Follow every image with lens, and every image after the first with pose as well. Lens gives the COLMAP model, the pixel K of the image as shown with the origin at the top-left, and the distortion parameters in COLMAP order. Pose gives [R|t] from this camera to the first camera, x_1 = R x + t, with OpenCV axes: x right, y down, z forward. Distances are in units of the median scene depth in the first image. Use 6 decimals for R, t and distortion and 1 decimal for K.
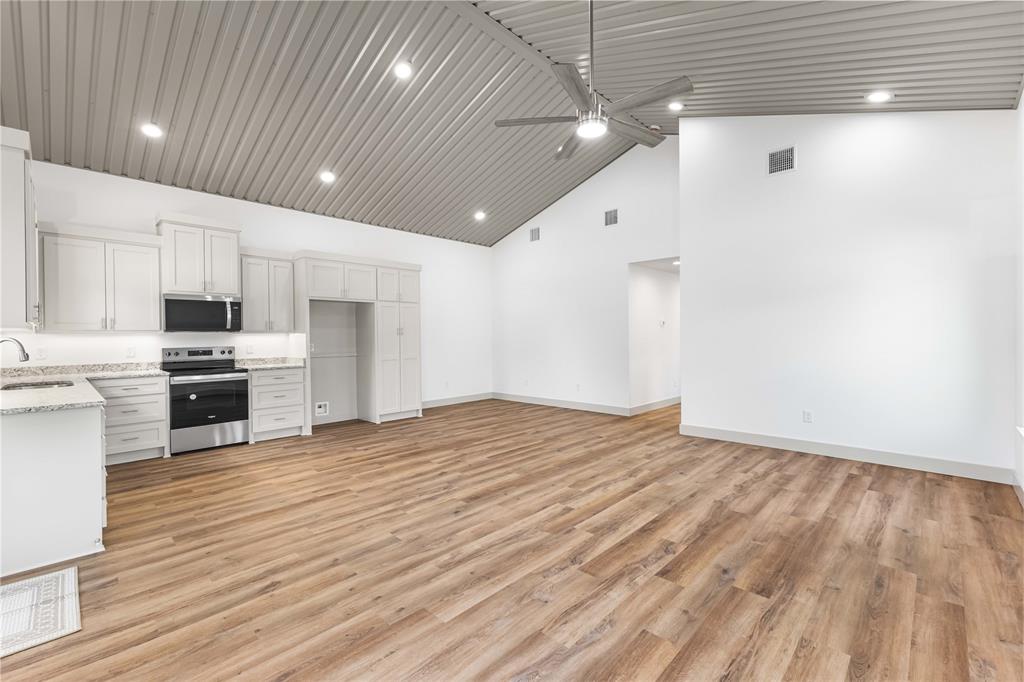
lens RADIAL K [[440.1, 0, 512.0], [0, 440.1, 340.8], [0, 0, 1]] dist [0.004336, 0.000415]
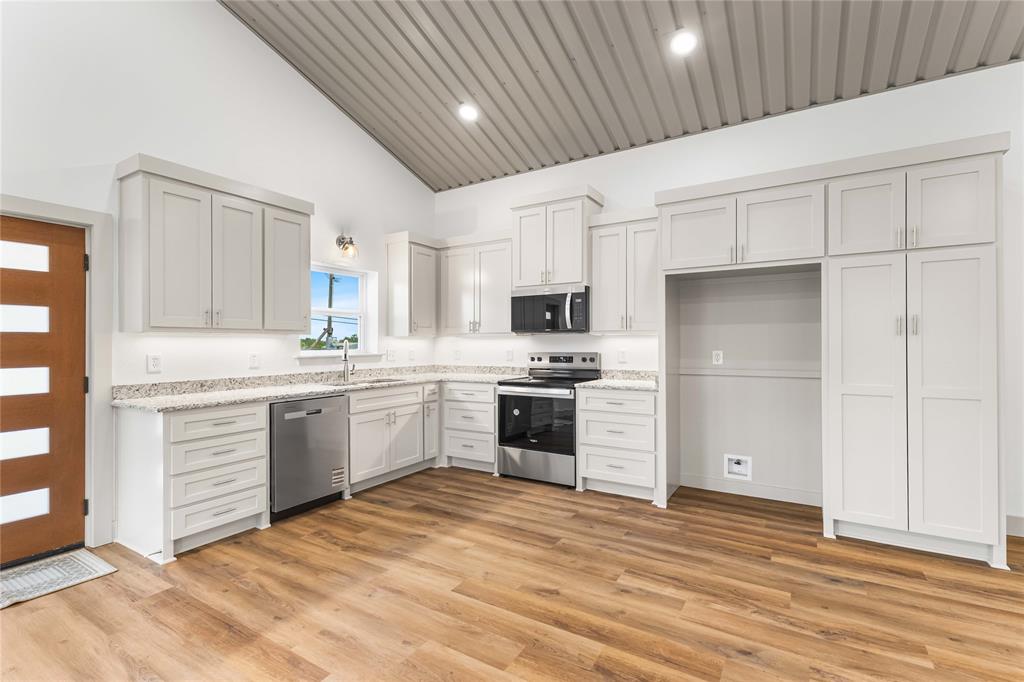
lens RADIAL K [[427.8, 0, 510.9], [0, 427.8, 343.6], [0, 0, 1]] dist [0.000698, -0.000317]
pose [[0.246770, 0.007929, -0.969042, 0.044268], [-0.009367, 0.999939, 0.005796, -0.005307], [0.969029, 0.007646, 0.246830, 0.709175]]
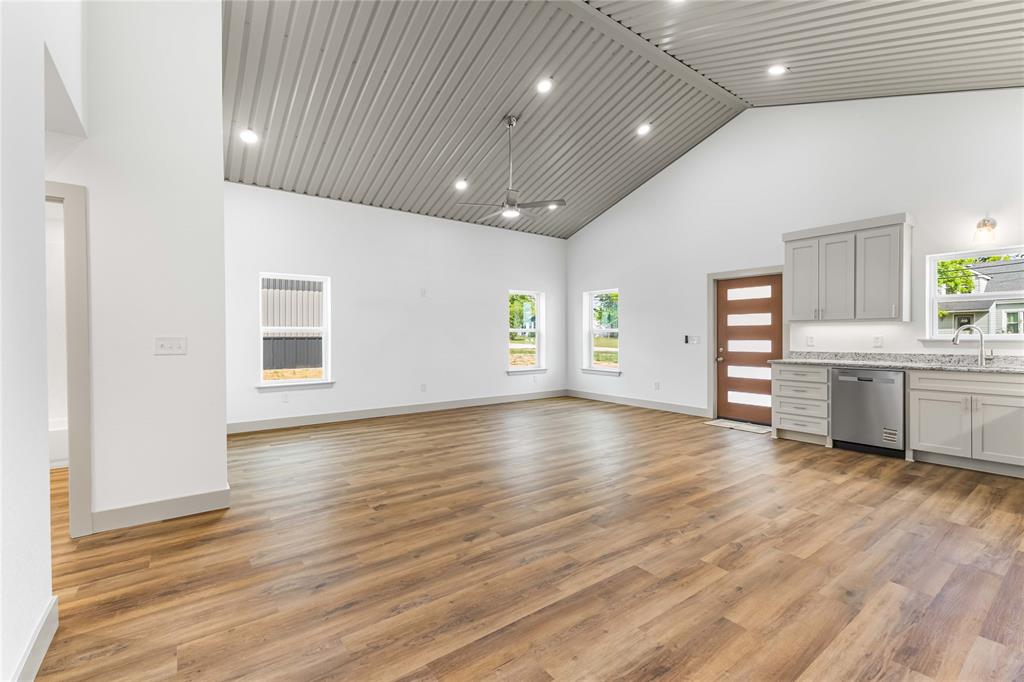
lens RADIAL K [[440.1, 0, 511.5], [0, 440.1, 339.4], [0, 0, 1]] dist [0.004336, 0.000415]
pose [[-0.985432, 0.008837, 0.169842, -0.065012], [0.011887, 0.999786, 0.016949, -0.001687], [-0.169656, 0.018721, -0.985326, 1.526011]]
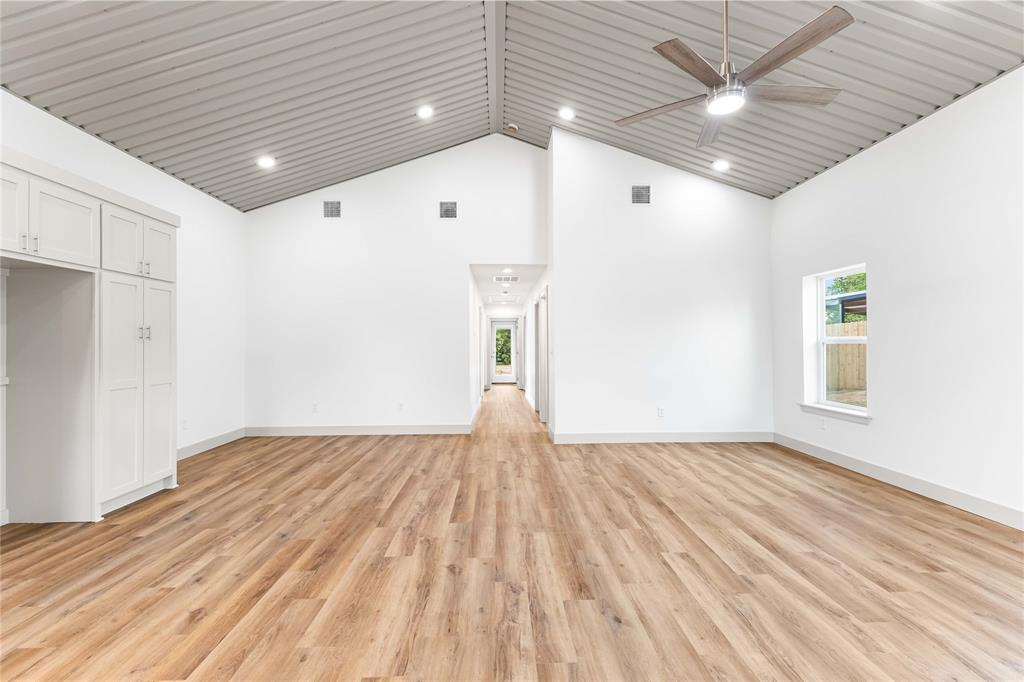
lens RADIAL K [[440.1, 0, 514.2], [0, 440.1, 338.3], [0, 0, 1]] dist [0.004336, 0.000415]
pose [[0.695756, 0.016251, 0.718094, -0.404169], [0.005110, 0.999607, -0.027573, 0.002502], [-0.718260, 0.022854, 0.695399, 0.389418]]
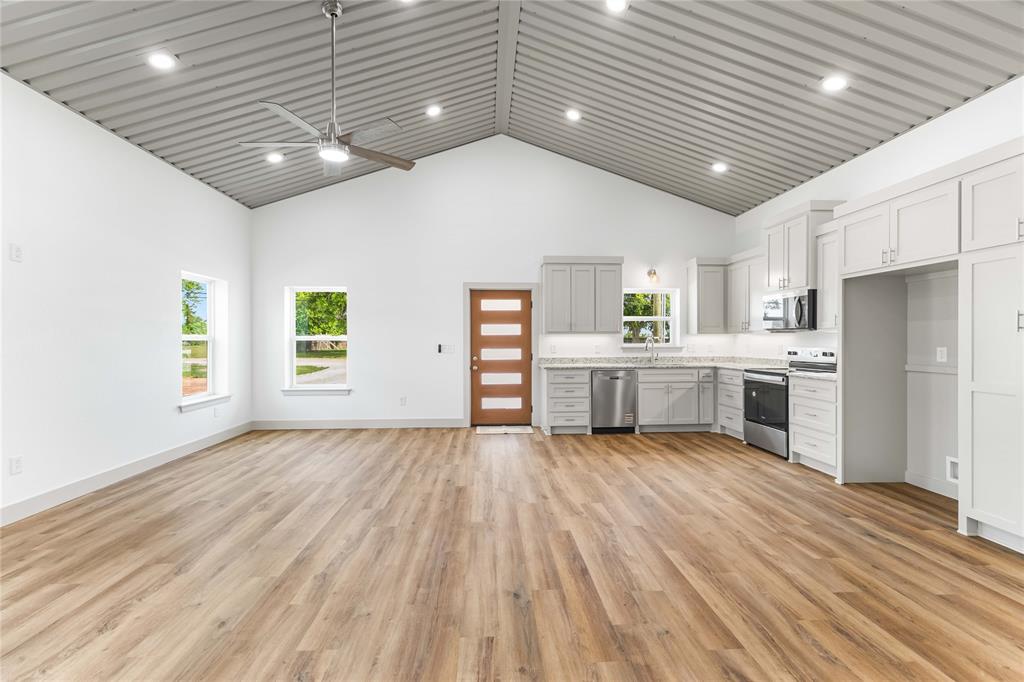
lens RADIAL K [[440.1, 0, 510.3], [0, 440.1, 338.6], [0, 0, 1]] dist [0.004336, 0.000415]
pose [[-0.682271, 0.008200, -0.731054, 0.387036], [0.000923, 0.999946, 0.010355, -0.013396], [0.731099, 0.006390, -0.682241, 1.159727]]
